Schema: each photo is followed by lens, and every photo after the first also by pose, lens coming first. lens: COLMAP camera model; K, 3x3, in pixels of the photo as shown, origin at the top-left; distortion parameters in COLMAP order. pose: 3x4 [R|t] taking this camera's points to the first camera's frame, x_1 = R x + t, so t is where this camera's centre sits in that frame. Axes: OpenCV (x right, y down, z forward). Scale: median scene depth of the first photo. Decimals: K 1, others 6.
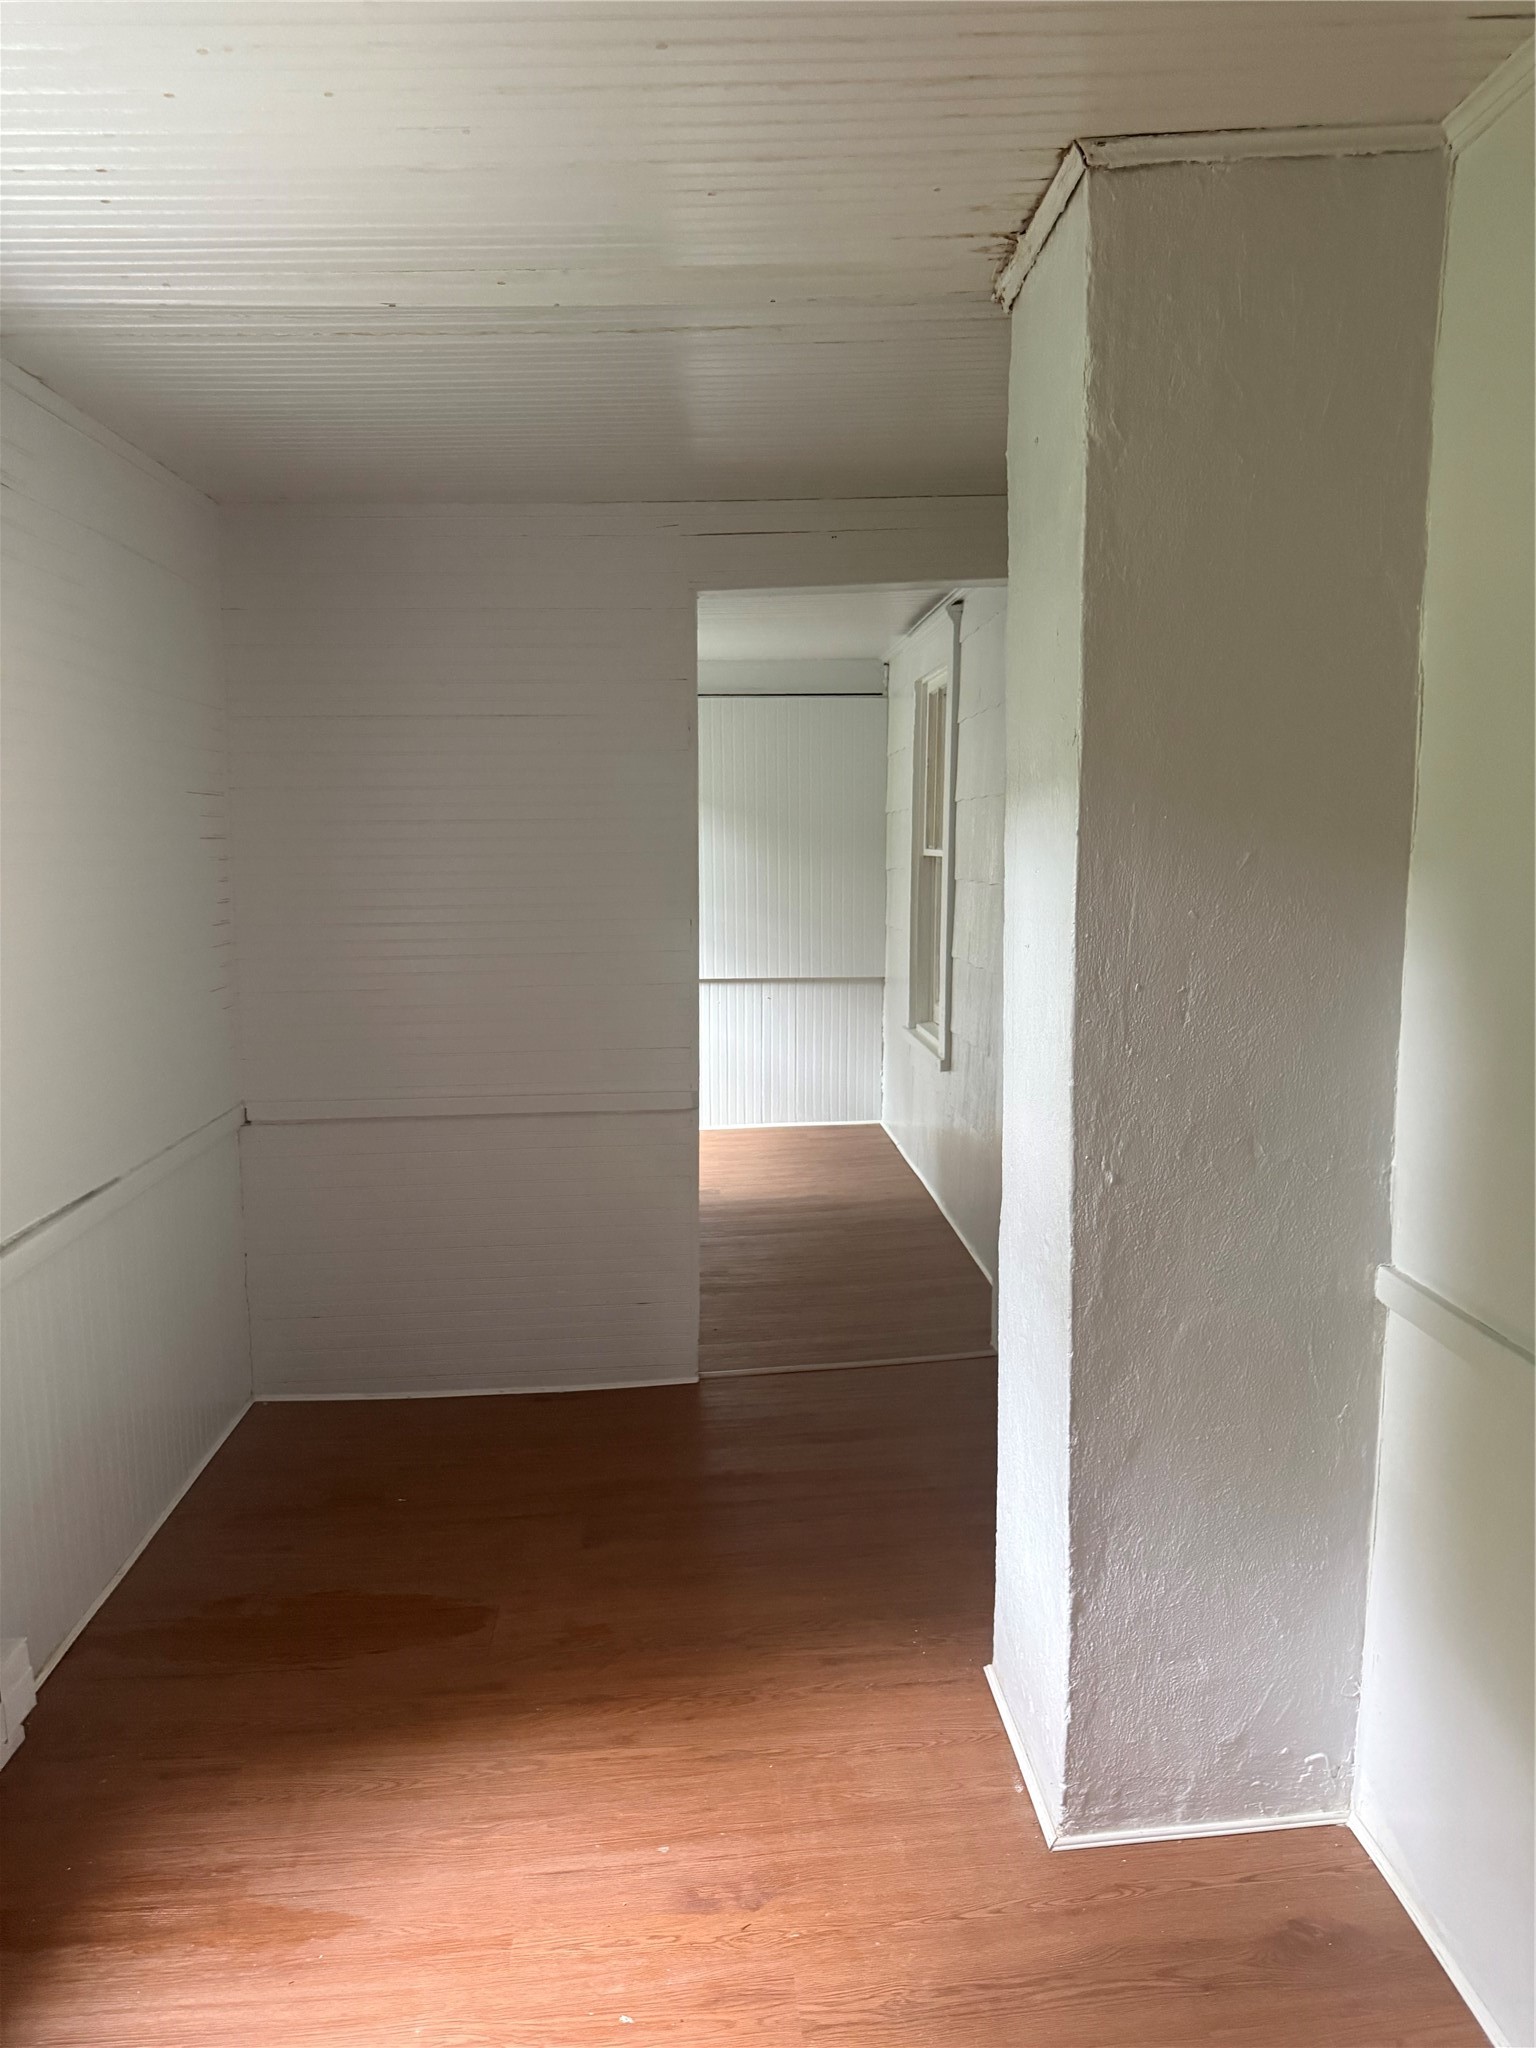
lens RADIAL K [[1423.3, 0, 774.3], [0, 1423.3, 1029.7], [0, 0, 1]] dist [0.011417, -0.001873]
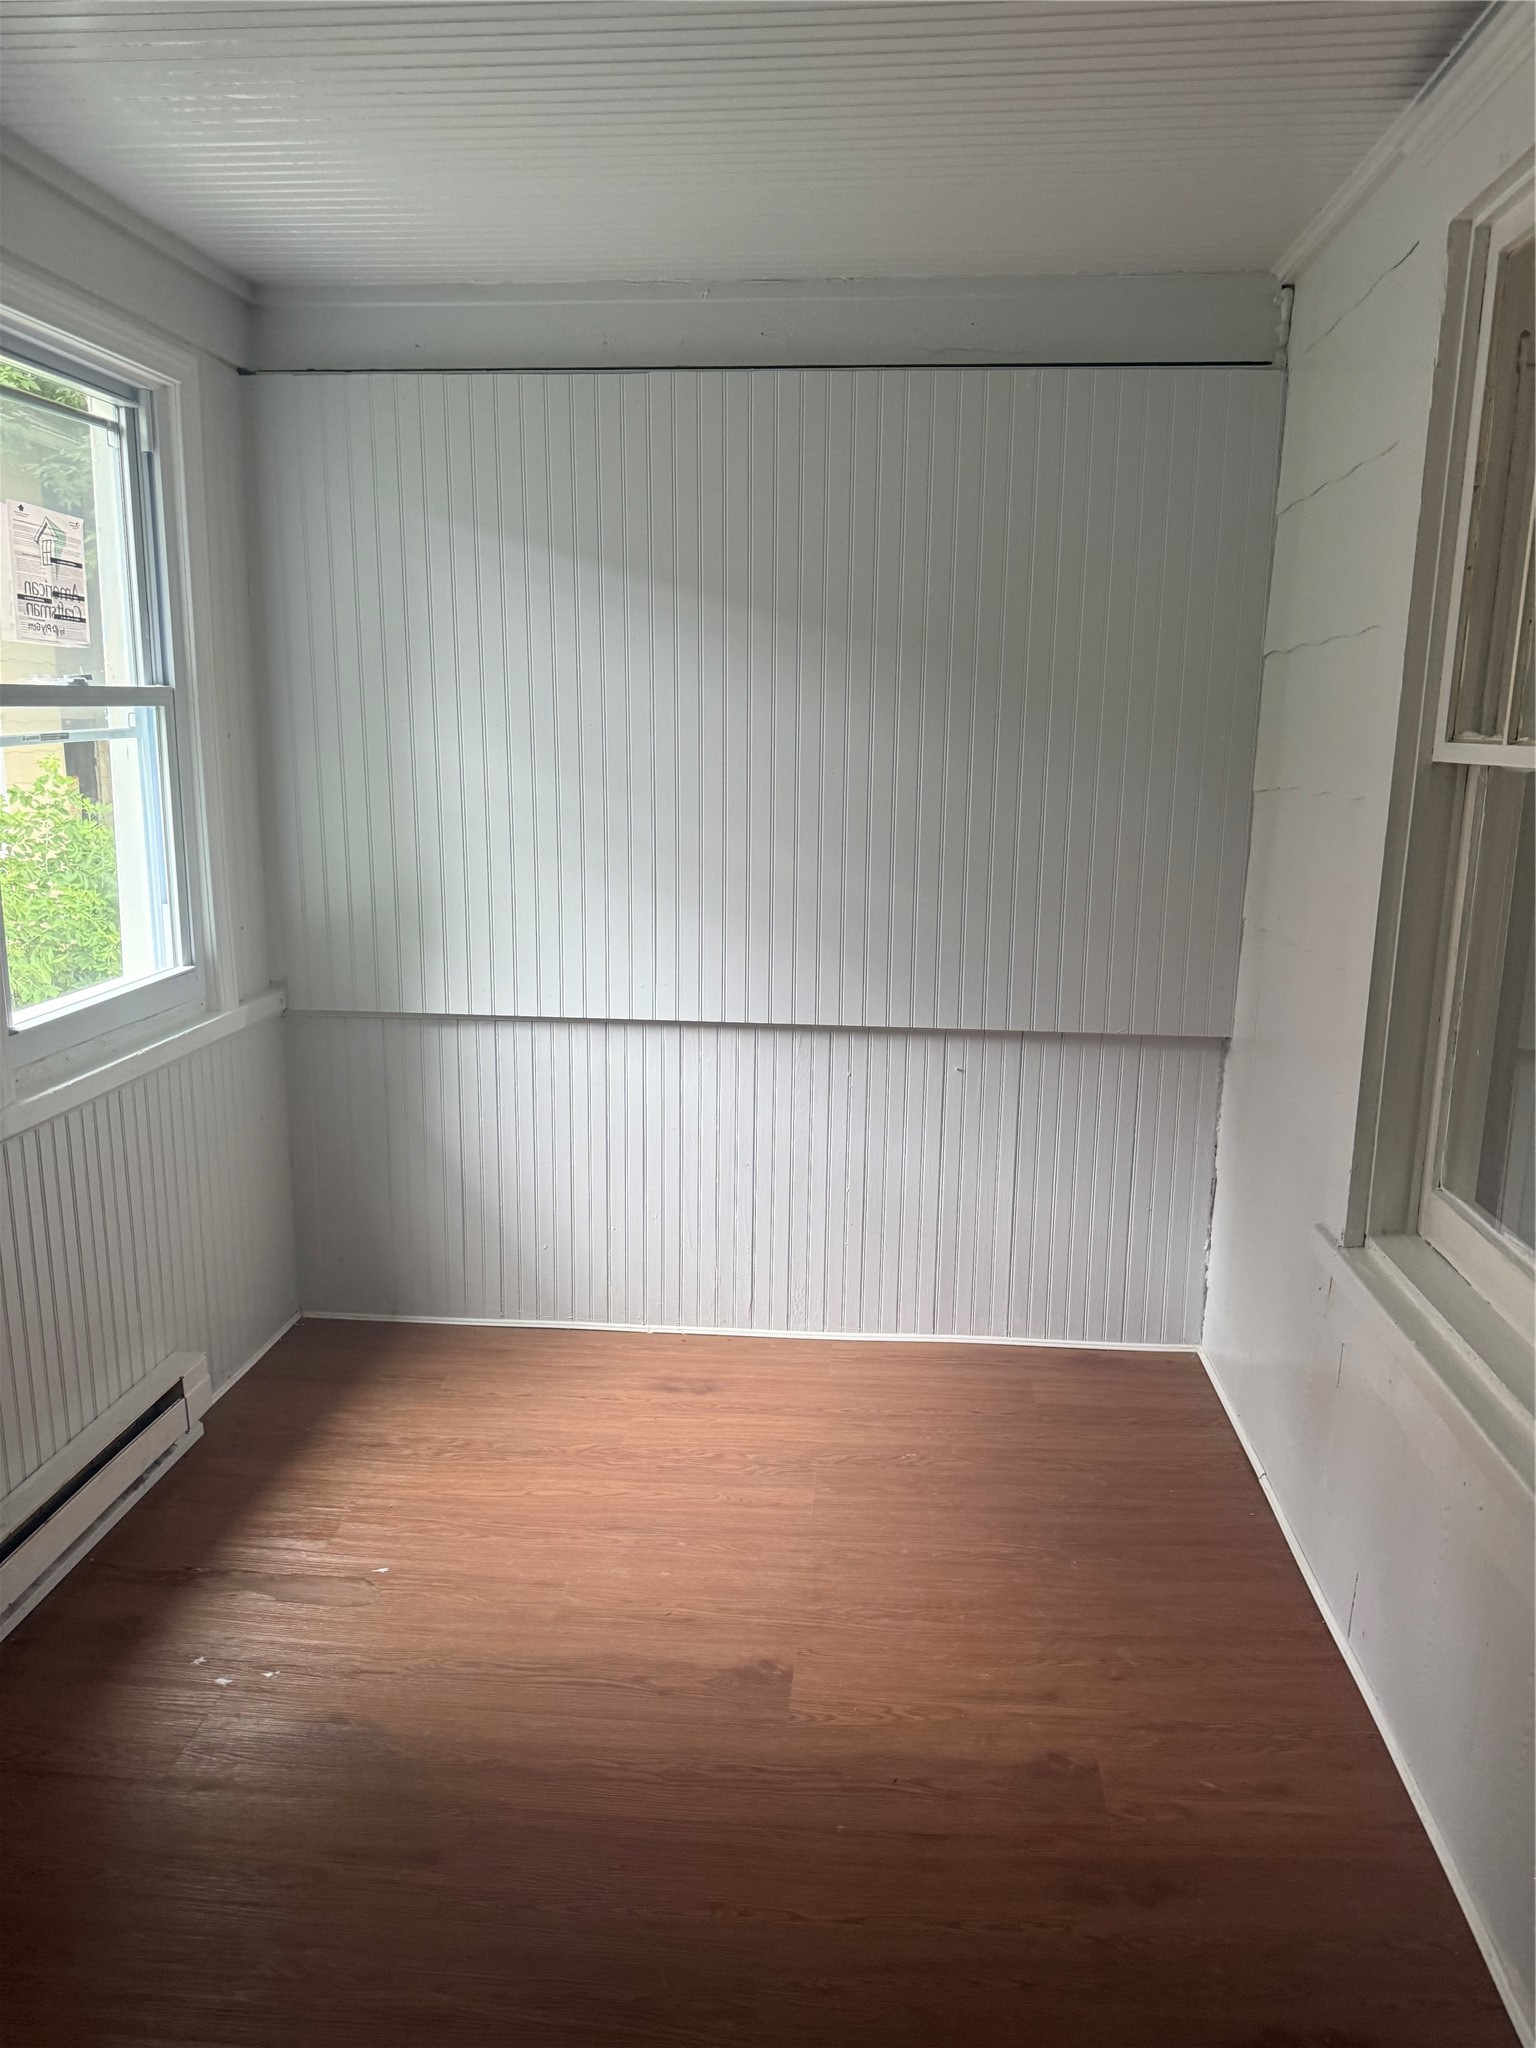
lens RADIAL K [[1423.3, 0, 753.7], [0, 1423.3, 1021.9], [0, 0, 1]] dist [0.011417, -0.001873]
pose [[0.986470, 0.046533, -0.157199, 0.001598], [-0.035403, 0.996712, 0.072880, -0.068681], [0.160074, -0.066328, 0.984874, 0.547023]]
